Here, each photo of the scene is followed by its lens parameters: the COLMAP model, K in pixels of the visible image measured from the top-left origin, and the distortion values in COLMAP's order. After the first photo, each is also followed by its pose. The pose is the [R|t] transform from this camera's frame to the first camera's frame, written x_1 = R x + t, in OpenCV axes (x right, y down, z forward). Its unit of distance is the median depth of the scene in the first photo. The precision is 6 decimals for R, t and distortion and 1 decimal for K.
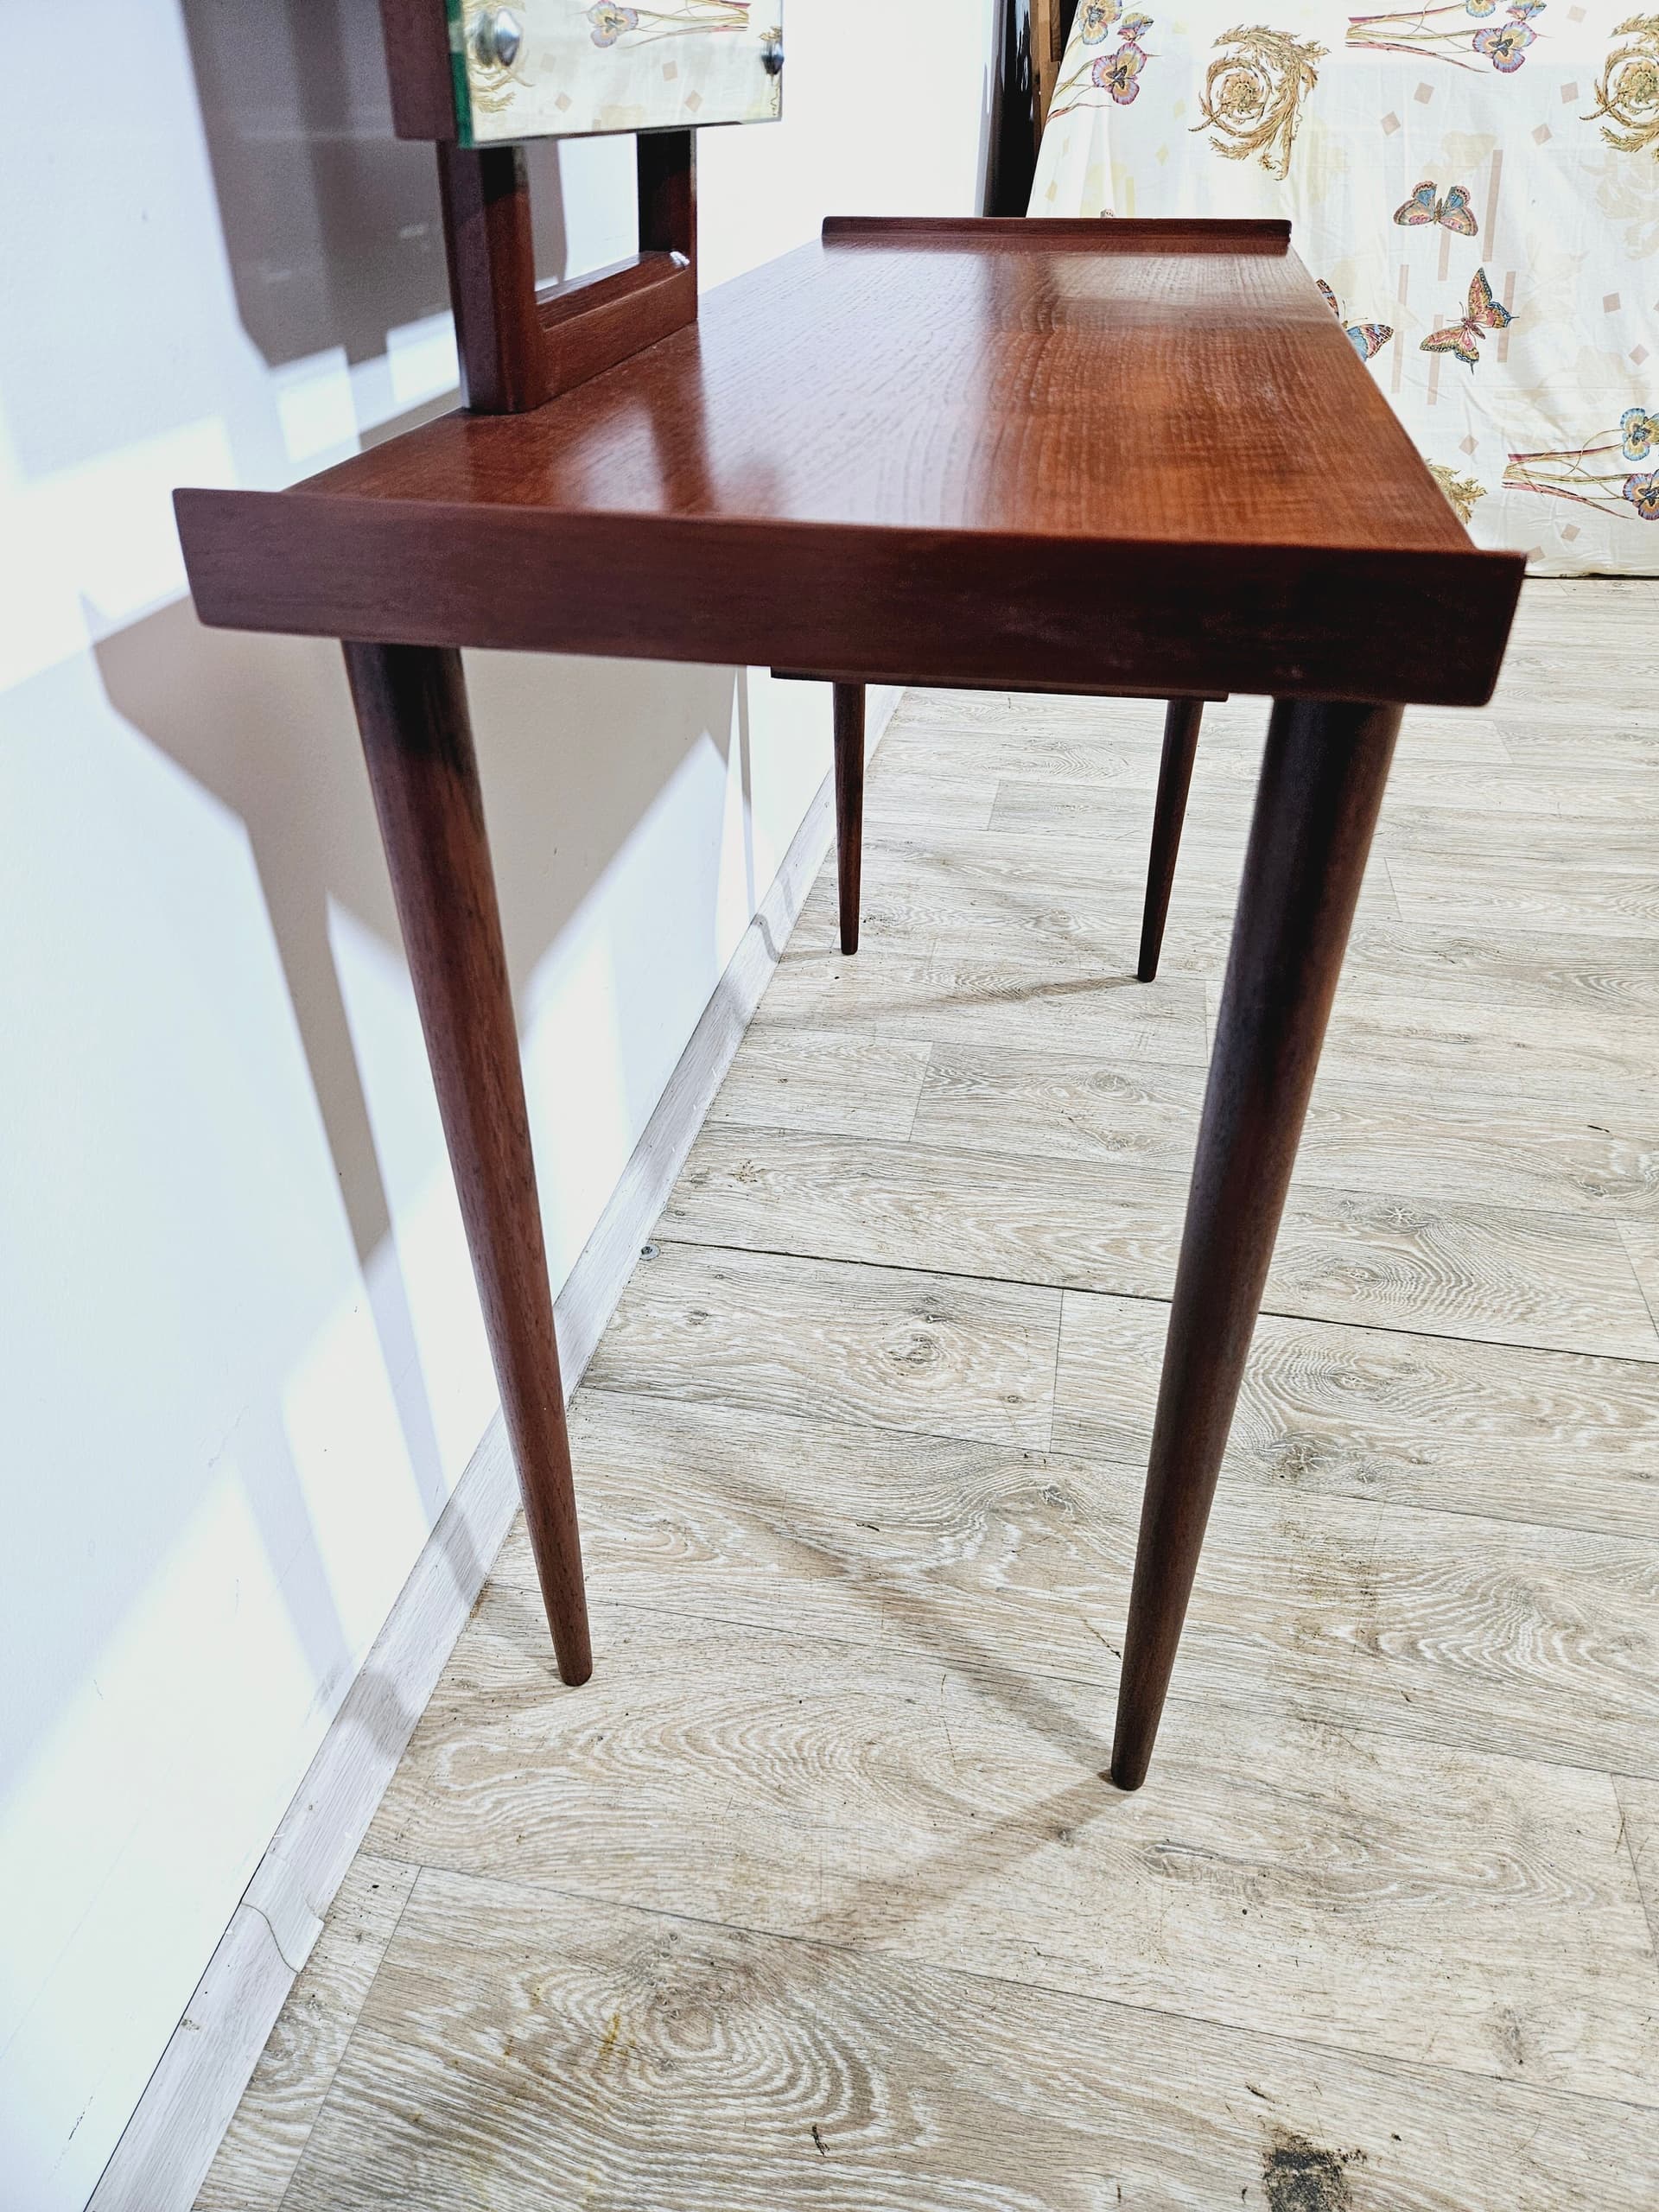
lens RADIAL K [[1480.6, 0, 824.5], [0, 1480.6, 1084.4], [0, 0, 1]] dist [0.063529, -0.060957]
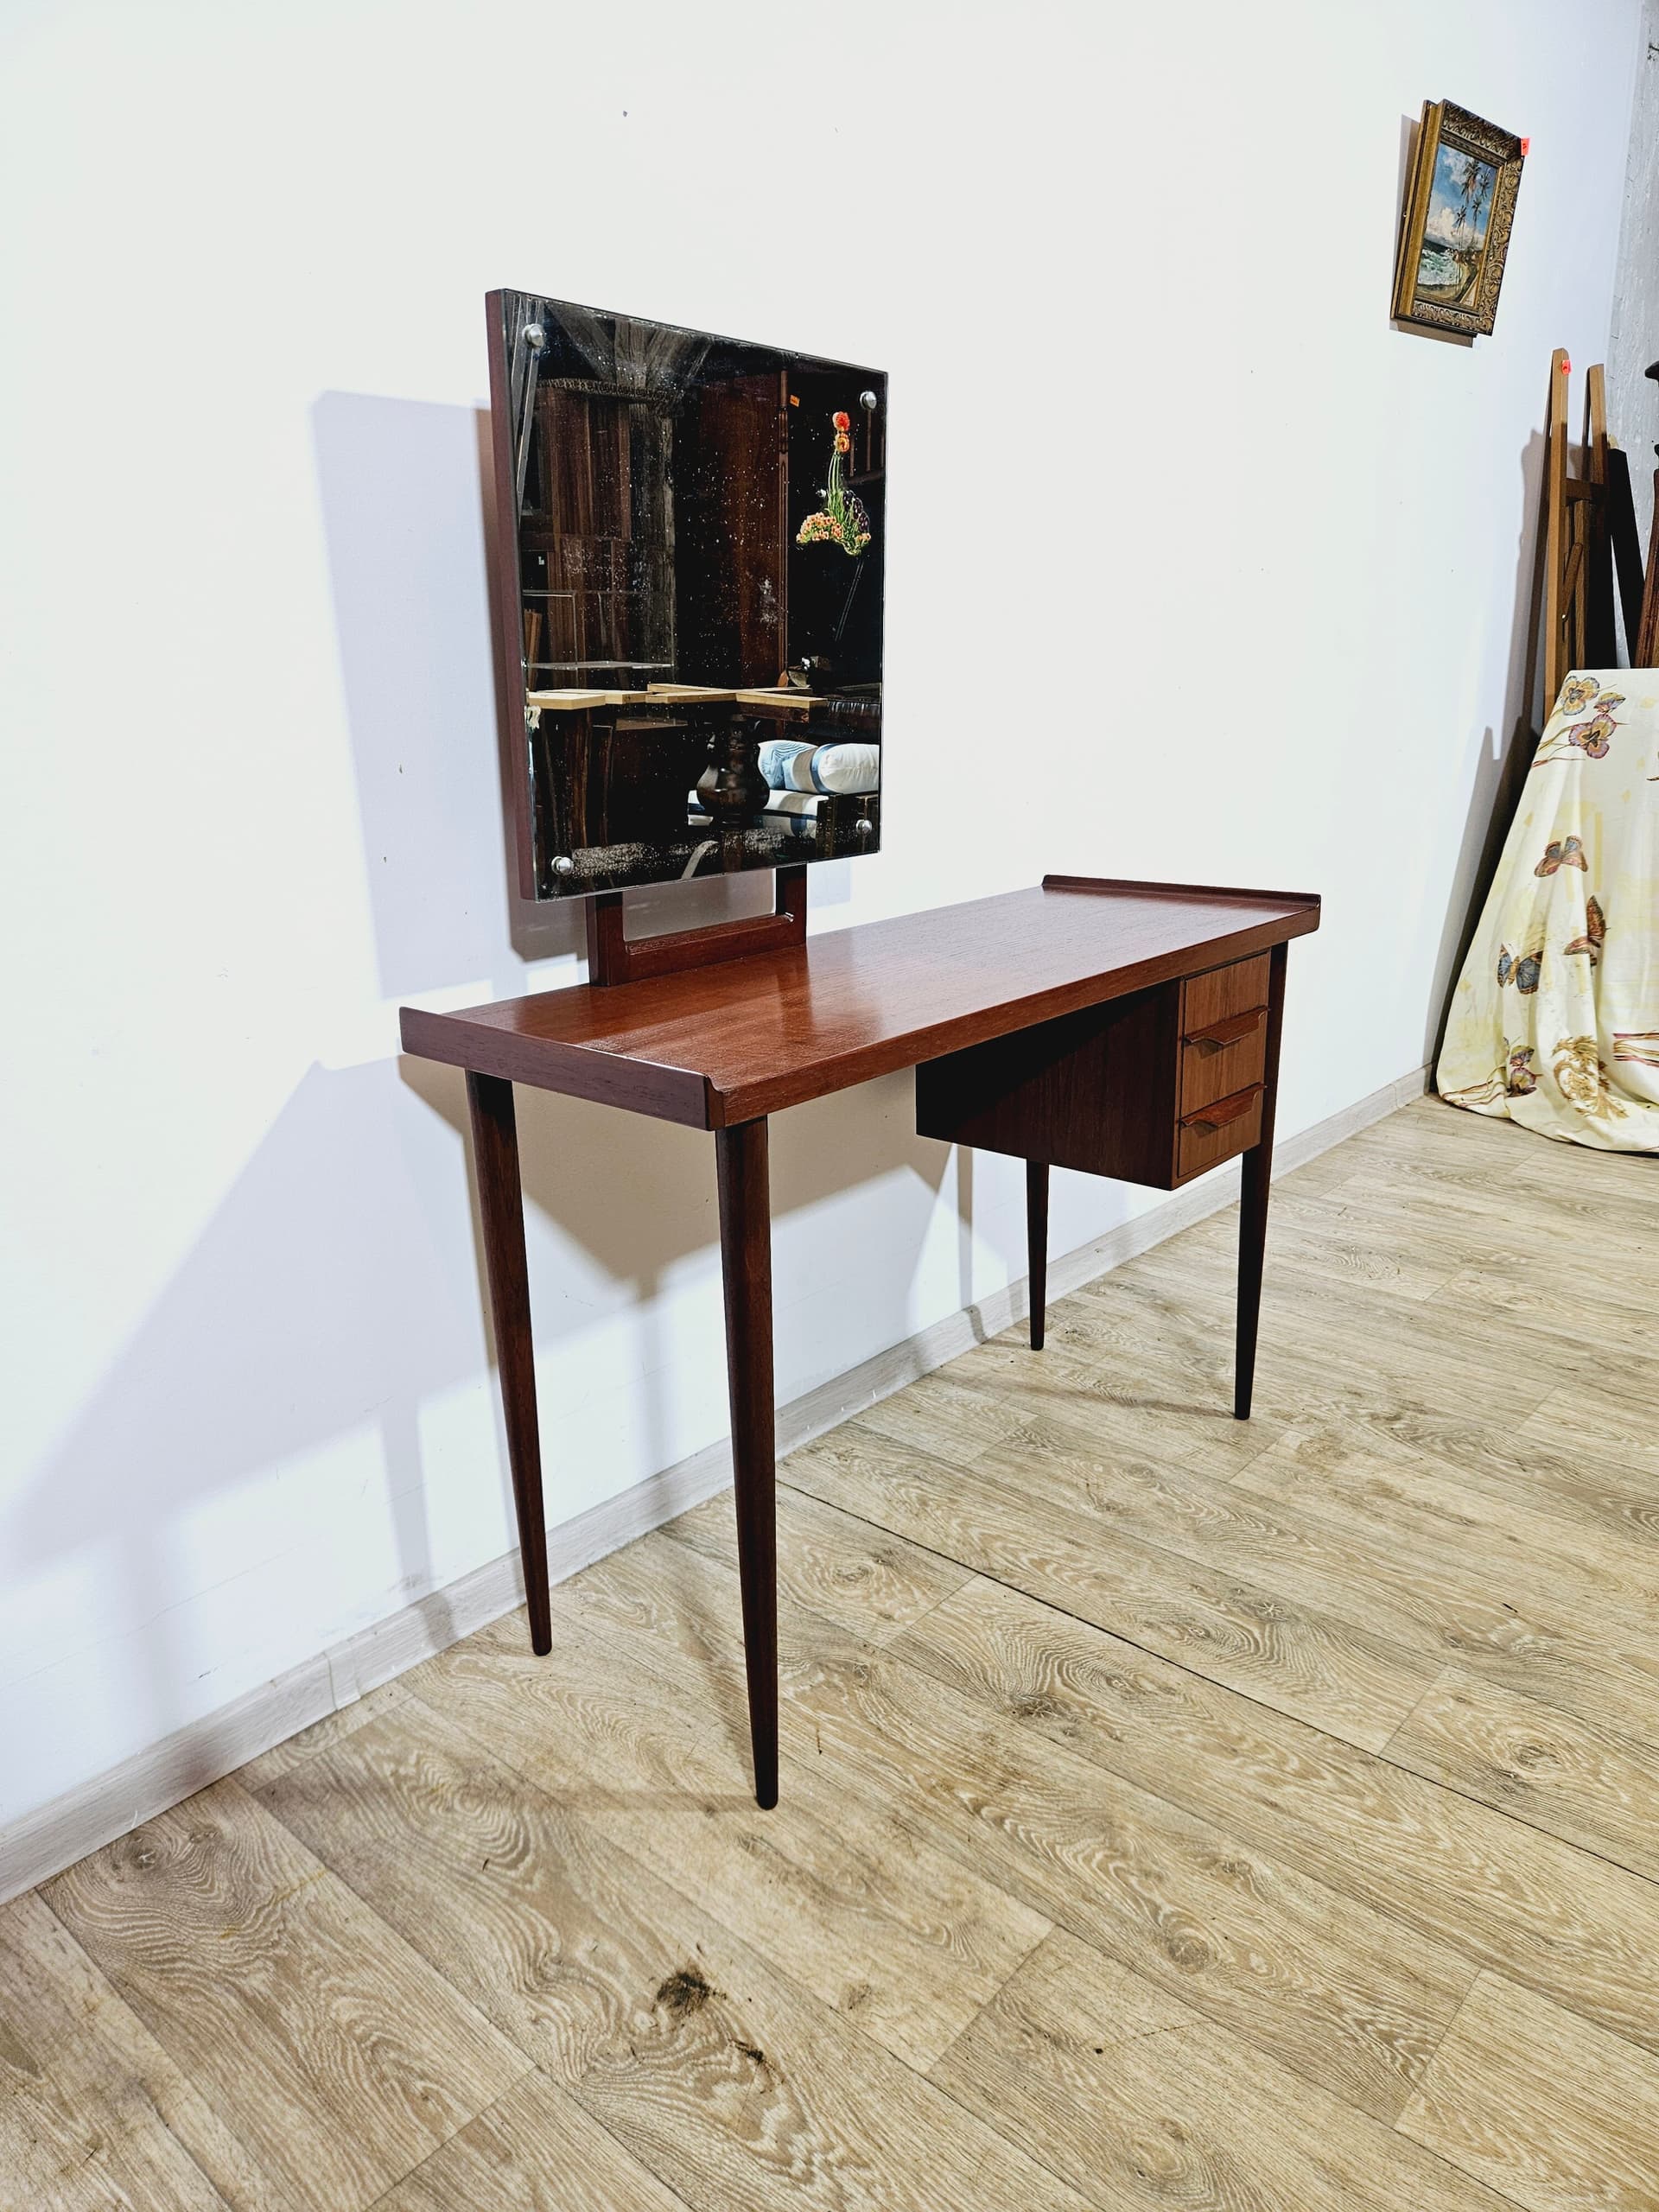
lens RADIAL K [[1480.6, 0, 803.5], [0, 1480.6, 1082.7], [0, 0, 1]] dist [0.063529, -0.060957]
pose [[0.854618, 0.119263, -0.505376, 0.715364], [-0.270220, 0.933243, -0.236722, 0.088950], [0.443407, 0.338870, 0.829793, -0.419693]]
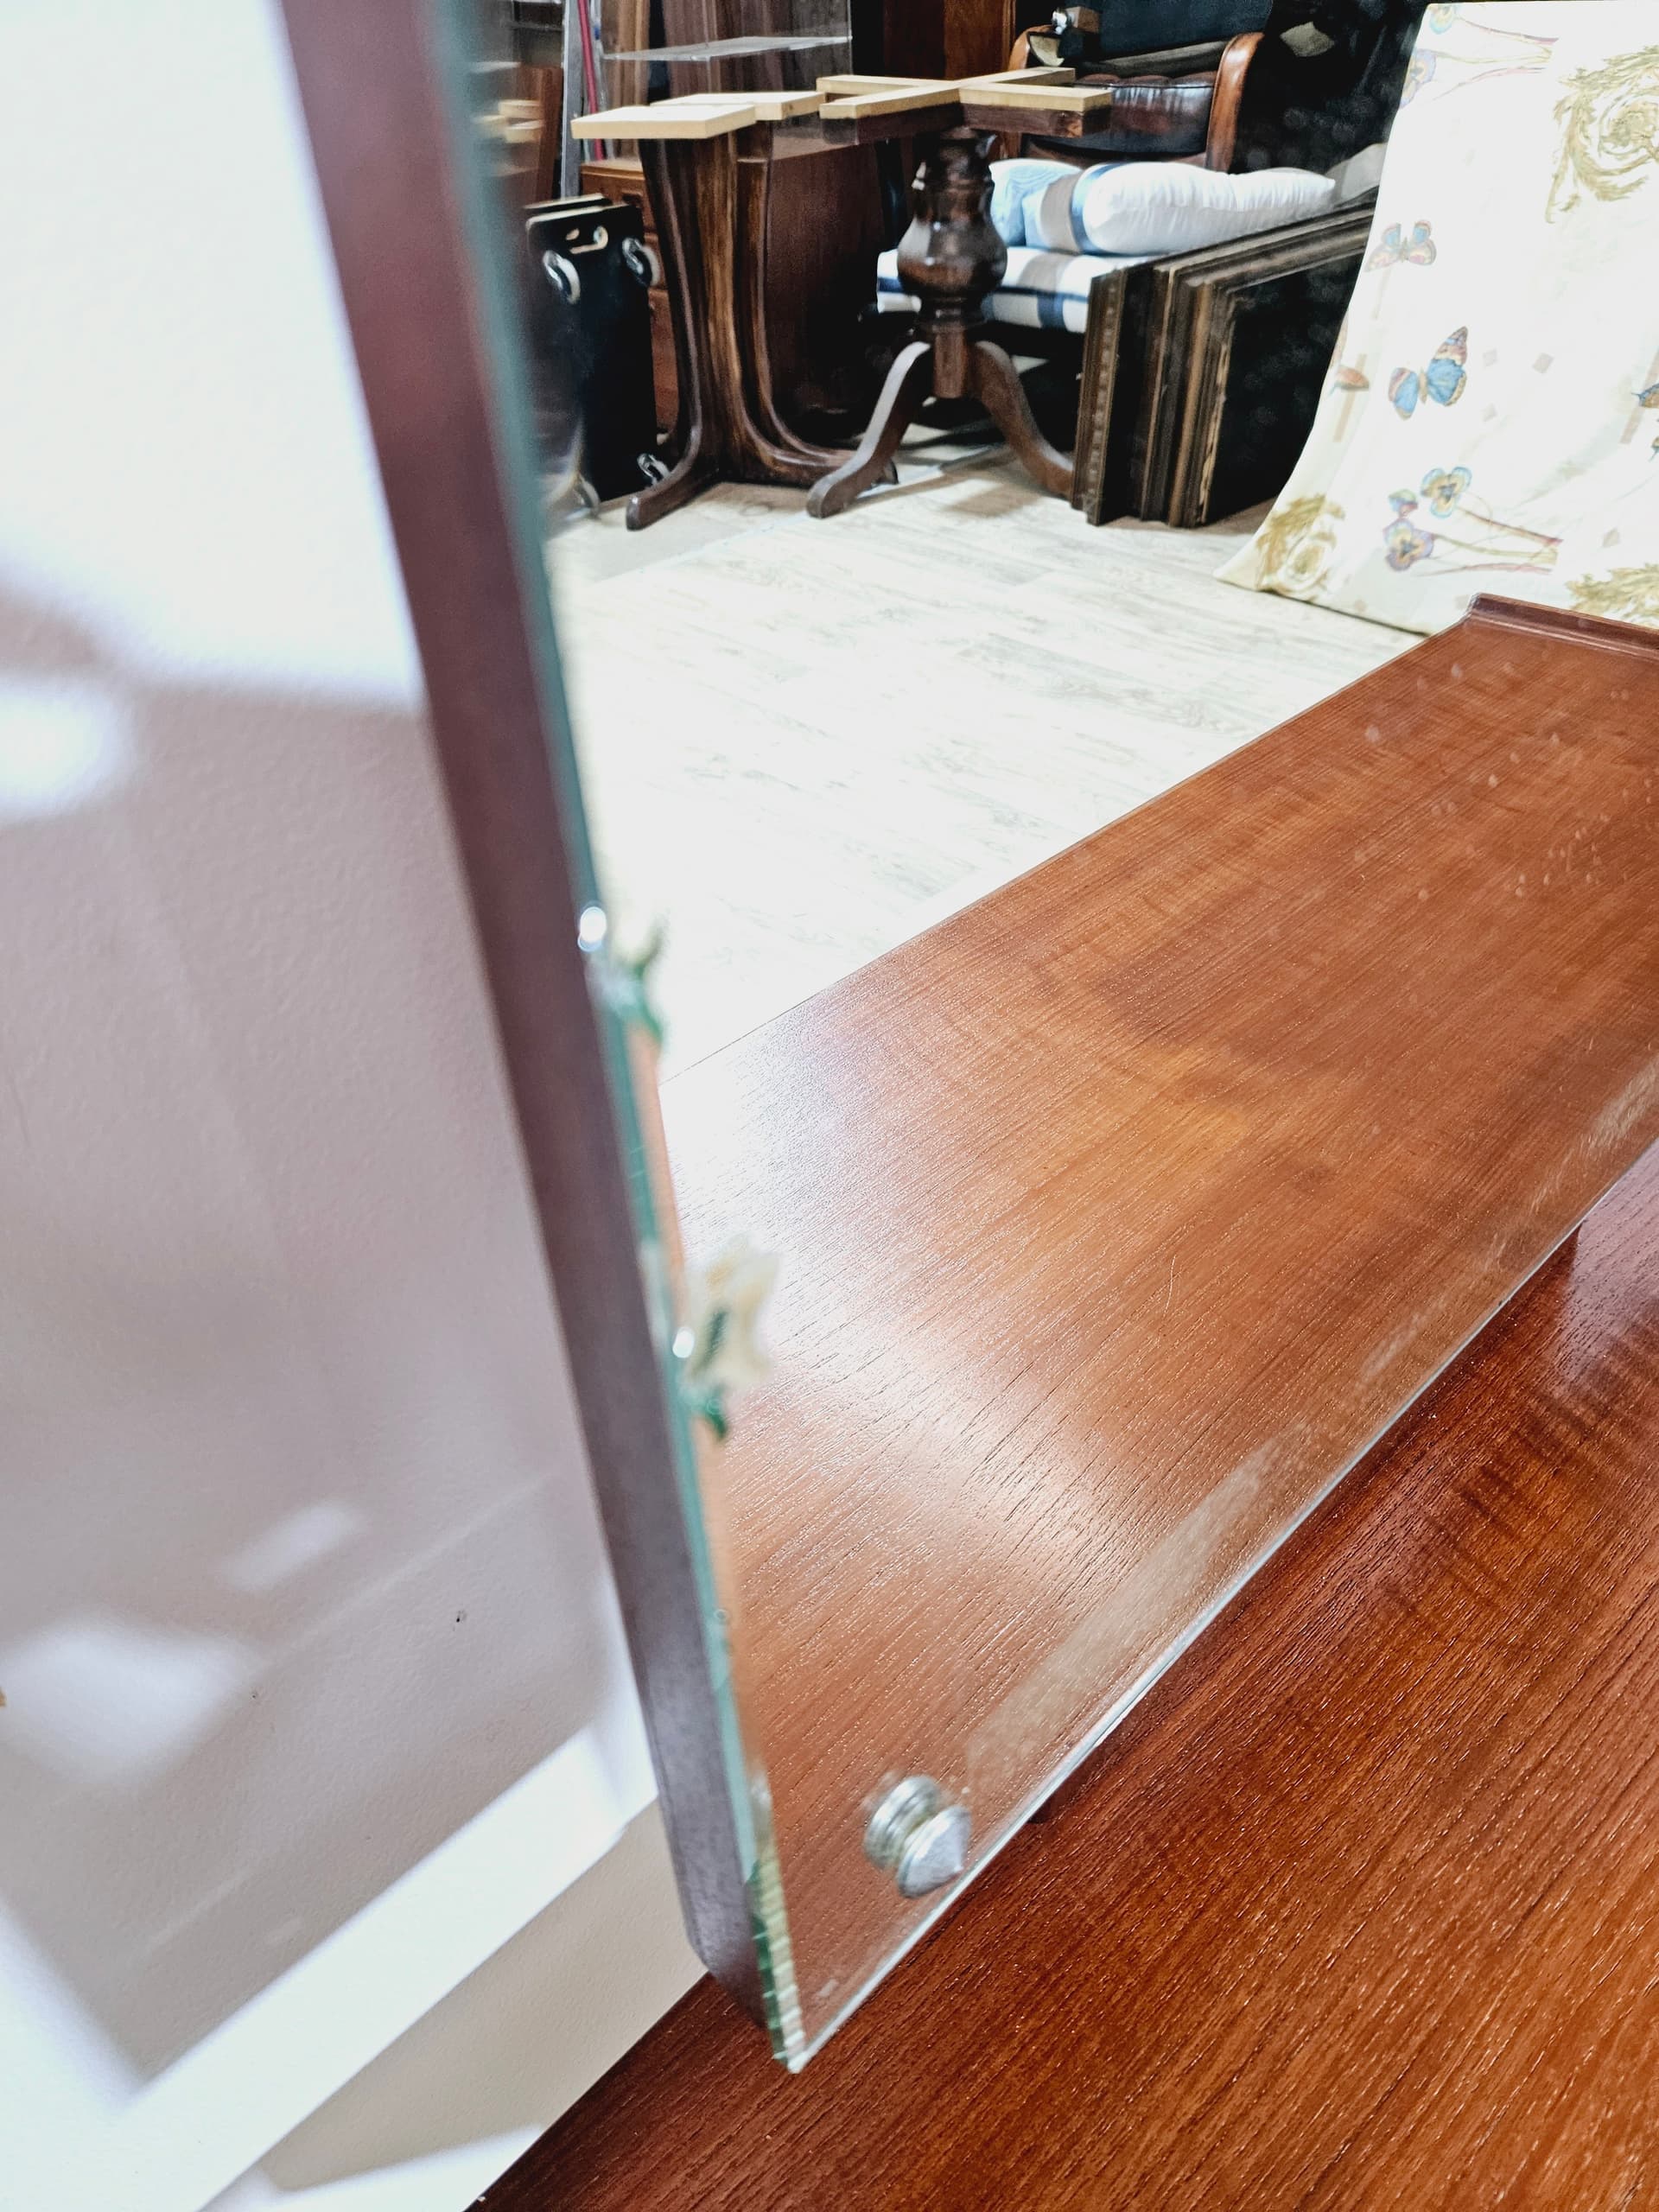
lens RADIAL K [[1489.5, 0, 788.5], [0, 1489.5, 1067.4], [0, 0, 1]] dist [0.045587, -0.043160]
pose [[0.799690, 0.281982, -0.530077, -0.050568], [-0.261408, 0.958303, 0.115416, -0.452179], [0.540520, 0.046269, 0.840058, 0.283037]]
